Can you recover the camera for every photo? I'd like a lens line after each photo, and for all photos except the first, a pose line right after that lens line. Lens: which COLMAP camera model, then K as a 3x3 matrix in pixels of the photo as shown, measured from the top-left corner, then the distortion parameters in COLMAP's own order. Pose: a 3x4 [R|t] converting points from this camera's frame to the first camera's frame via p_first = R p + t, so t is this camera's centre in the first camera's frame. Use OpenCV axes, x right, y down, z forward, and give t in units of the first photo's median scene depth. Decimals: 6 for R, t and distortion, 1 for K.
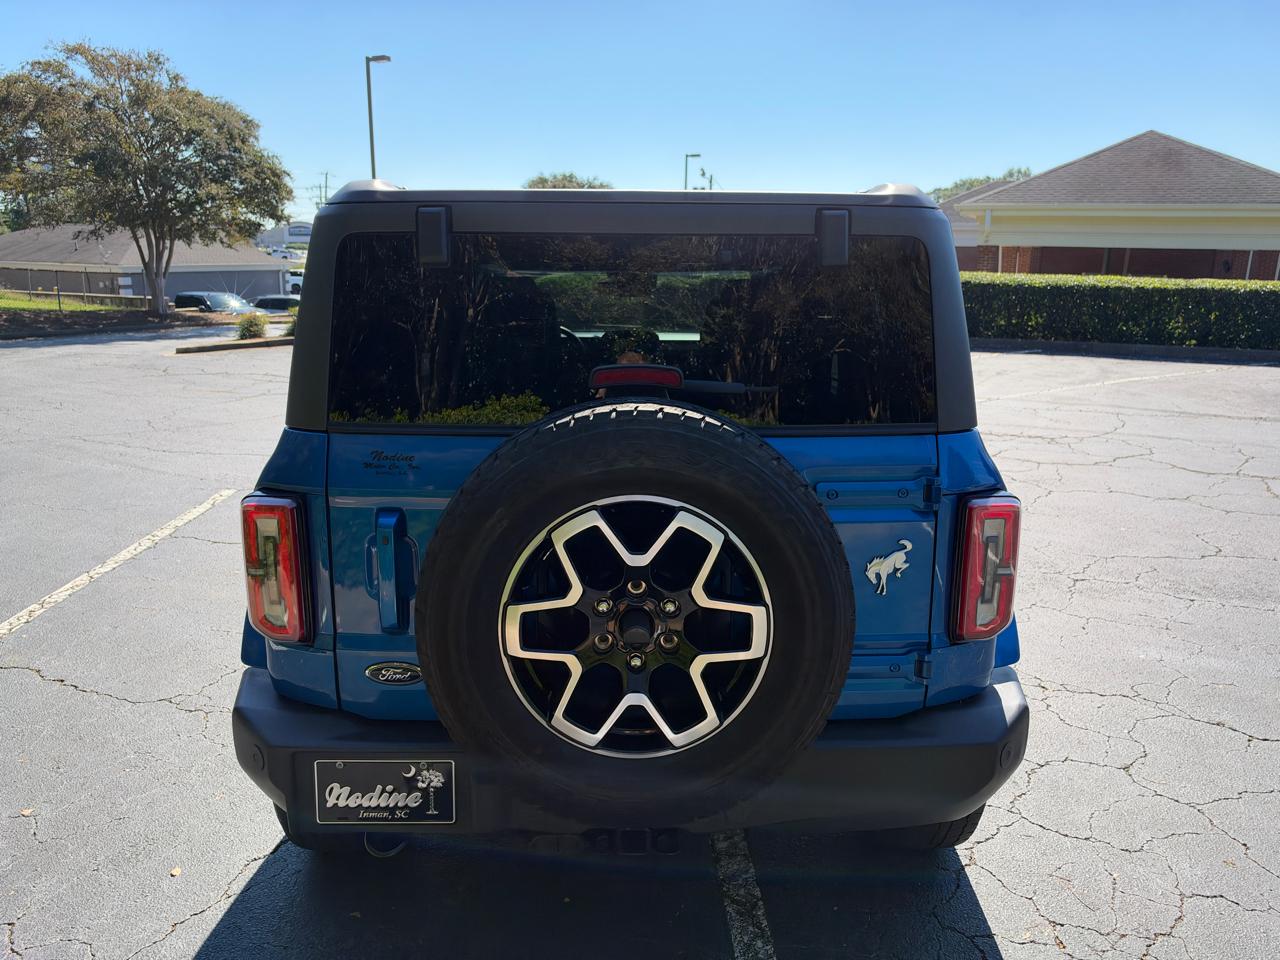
lens RADIAL K [[941.6, 0, 638.5], [0, 941.6, 472.8], [0, 0, 1]] dist [-0.001268, -0.014166]
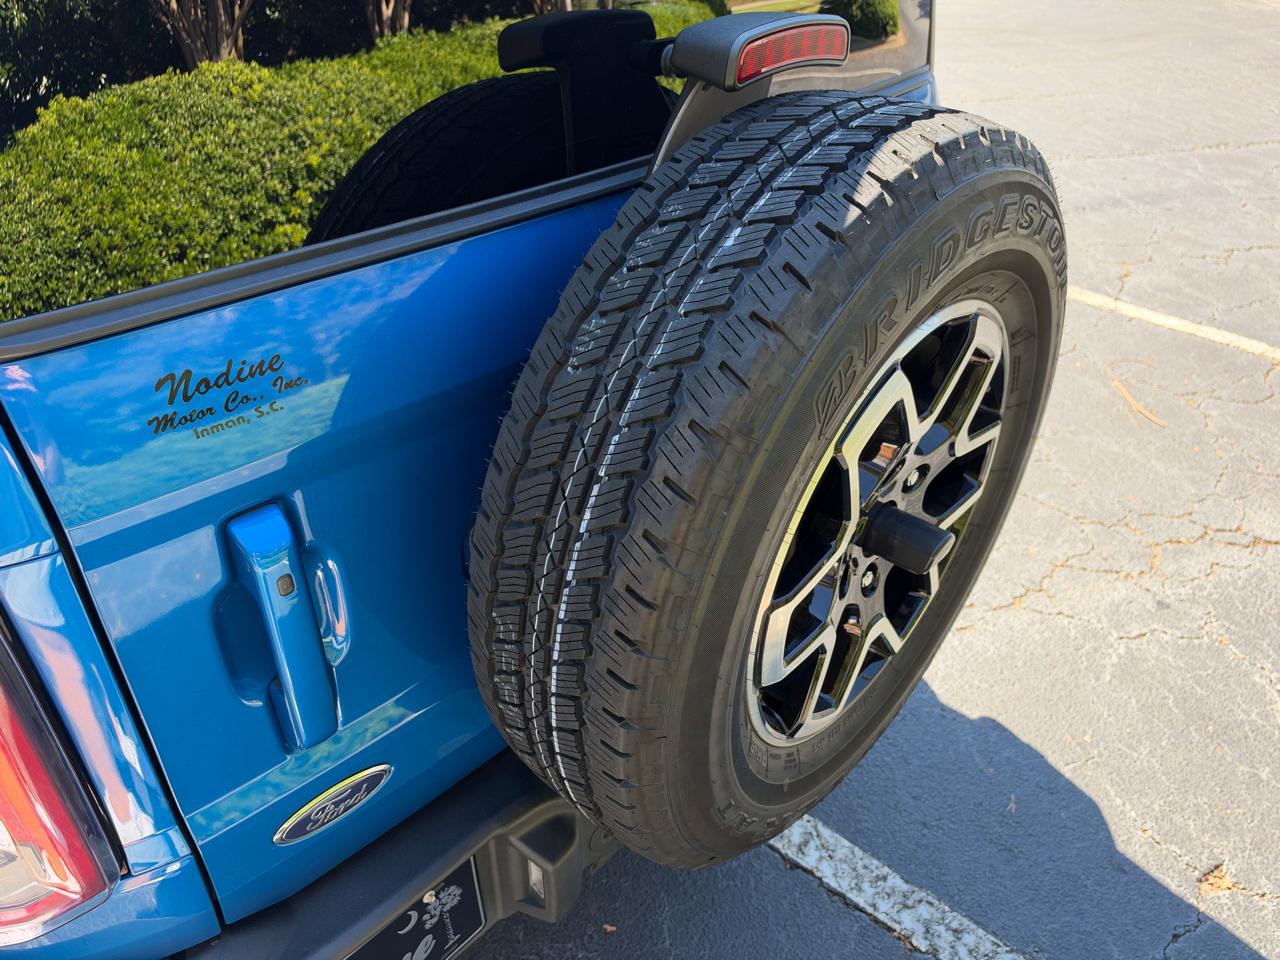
lens RADIAL K [[941.6, 0, 645.4], [0, 941.6, 481.1], [0, 0, 1]] dist [-0.001268, -0.014166]
pose [[0.675316, -0.405799, 0.615853, -0.376275], [0.123066, 0.885317, 0.448406, -0.120999], [-0.727188, -0.227026, 0.647809, 0.615324]]
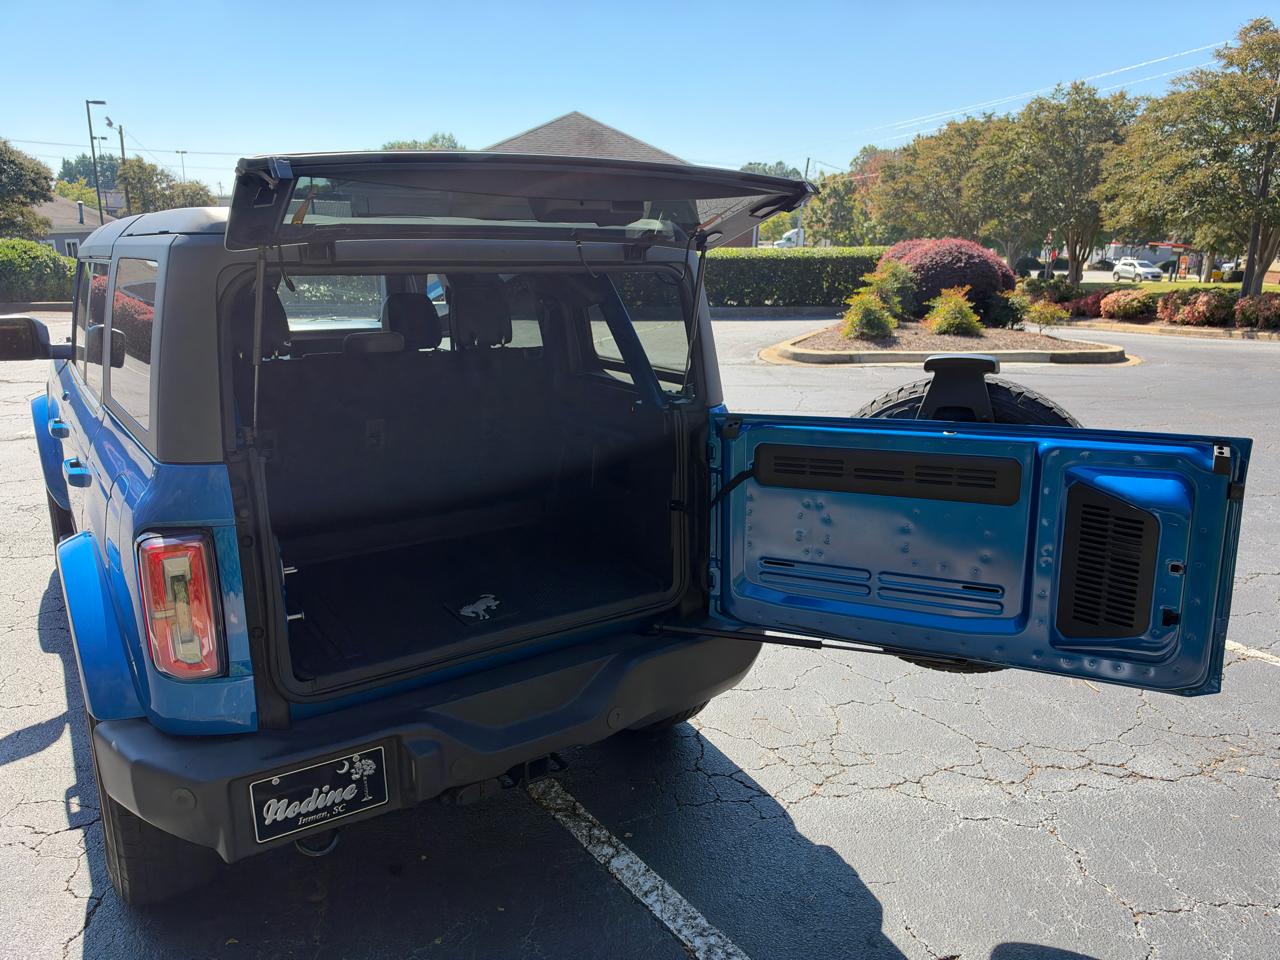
lens RADIAL K [[941.6, 0, 632.4], [0, 941.6, 475.8], [0, 0, 1]] dist [-0.001268, -0.014166]
pose [[0.845056, -0.134139, 0.517578, -0.473154], [0.112009, 0.990952, 0.073943, -0.054225], [-0.522814, -0.004512, 0.852435, -0.084016]]
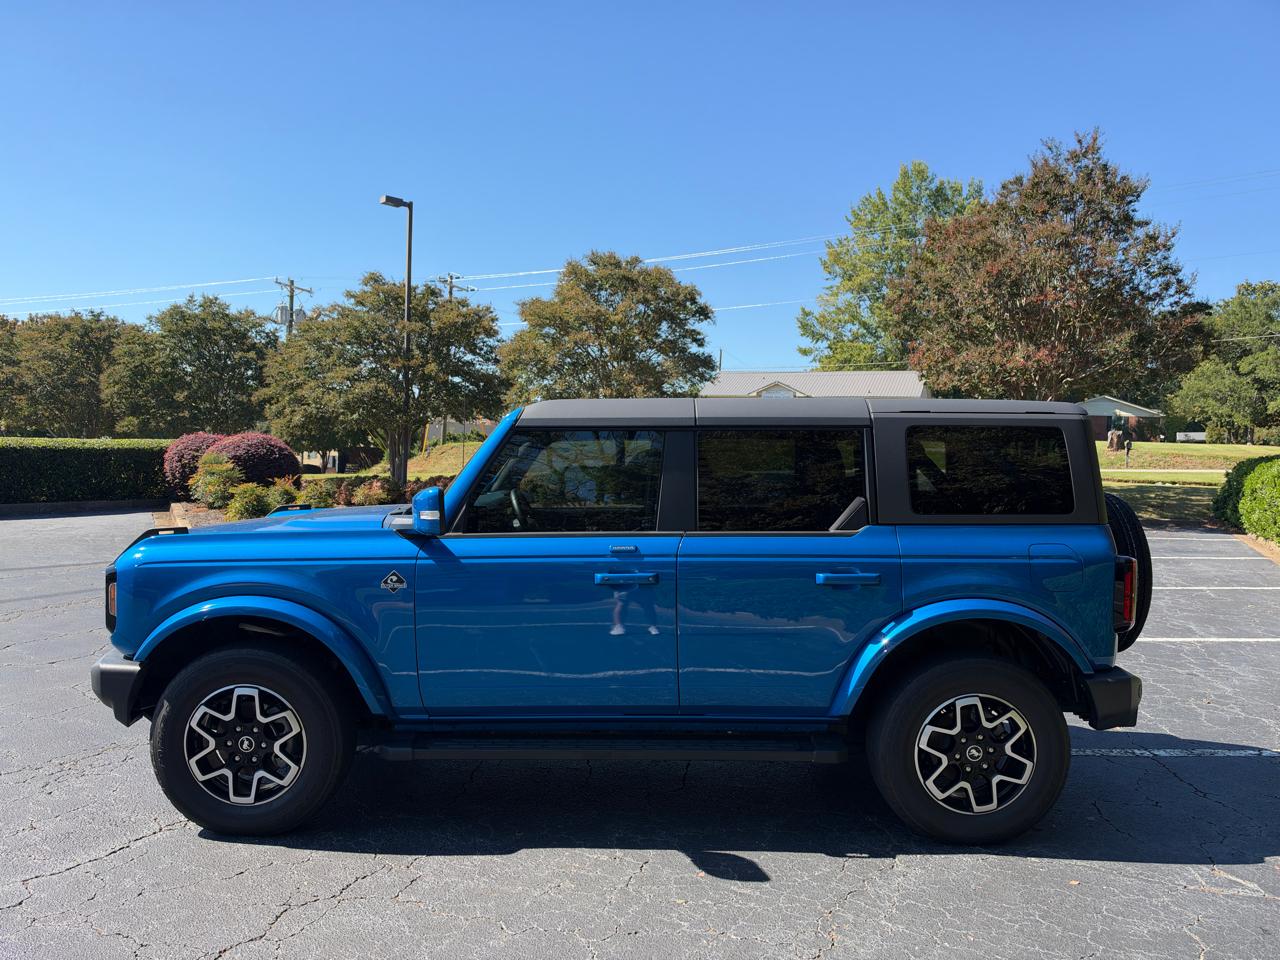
lens RADIAL K [[941.6, 0, 632.7], [0, 941.6, 502.7], [0, 0, 1]] dist [-0.001268, -0.014166]
pose [[-0.003918, -0.062953, 0.998009, -2.341588], [0.189033, 0.979976, 0.062558, -0.407636], [-0.981963, 0.188902, 0.008061, 1.961156]]
